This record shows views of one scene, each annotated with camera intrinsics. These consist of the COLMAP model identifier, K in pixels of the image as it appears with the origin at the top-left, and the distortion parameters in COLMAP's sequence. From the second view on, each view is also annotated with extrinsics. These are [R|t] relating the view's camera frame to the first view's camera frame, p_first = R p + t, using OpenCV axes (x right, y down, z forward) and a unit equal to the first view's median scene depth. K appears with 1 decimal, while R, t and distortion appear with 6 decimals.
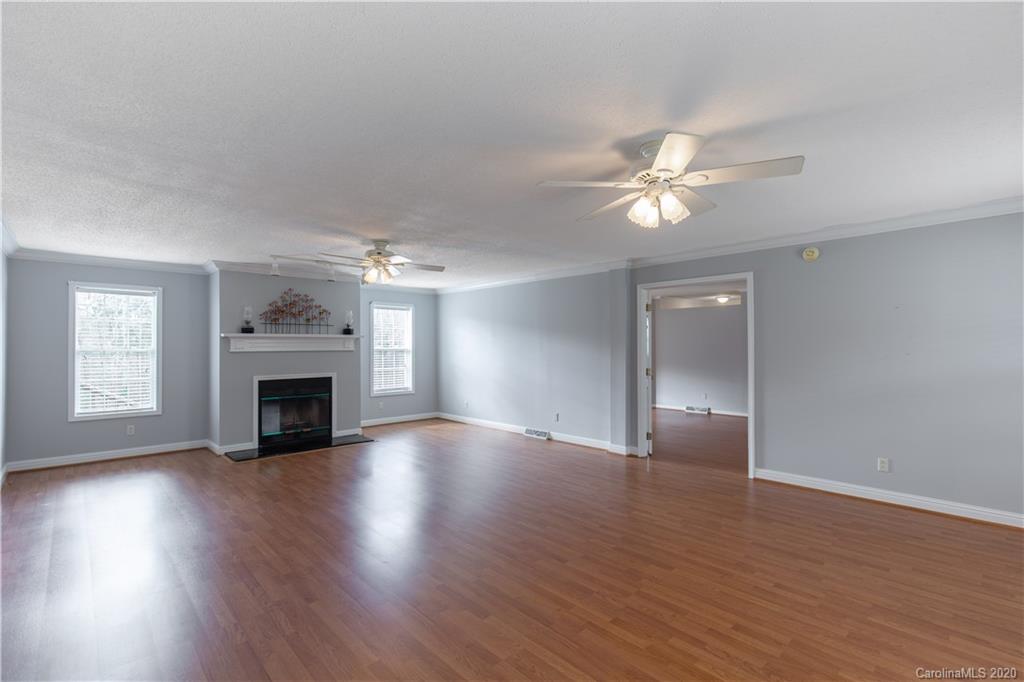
lens RADIAL K [[465.8, 0, 505.5], [0, 465.8, 338.9], [0, 0, 1]] dist [0.008289, -0.000457]
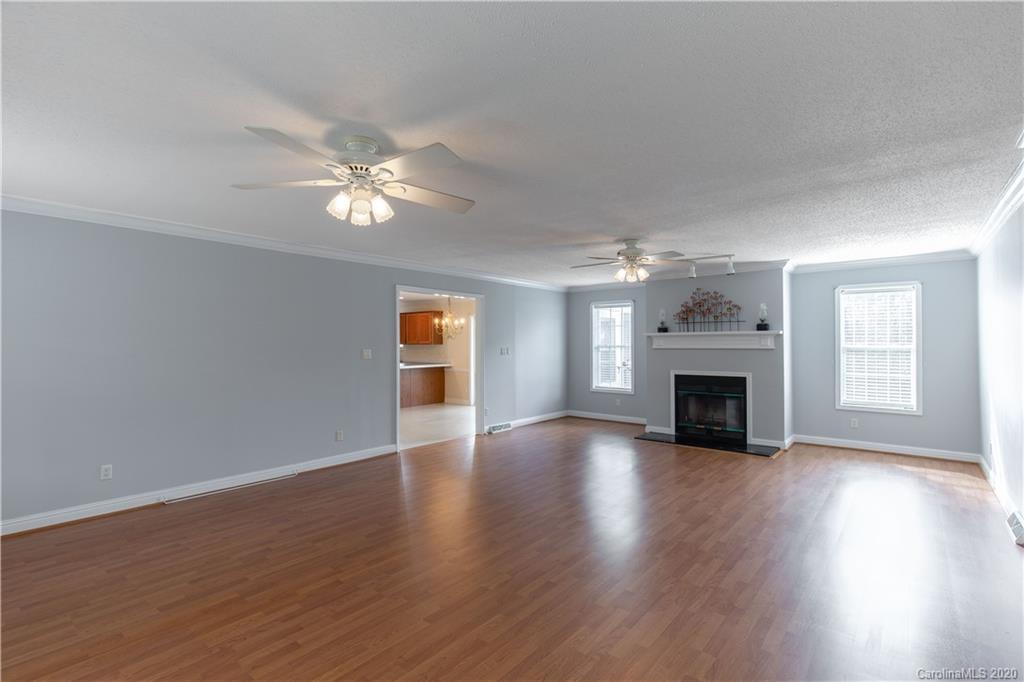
lens RADIAL K [[465.8, 0, 512.8], [0, 465.8, 349.9], [0, 0, 1]] dist [0.008289, -0.000457]
pose [[0.134421, 0.014674, -0.990816, 0.509262], [0.016458, 0.999719, 0.017039, 0.004619], [0.990788, -0.018597, 0.134142, 0.454809]]
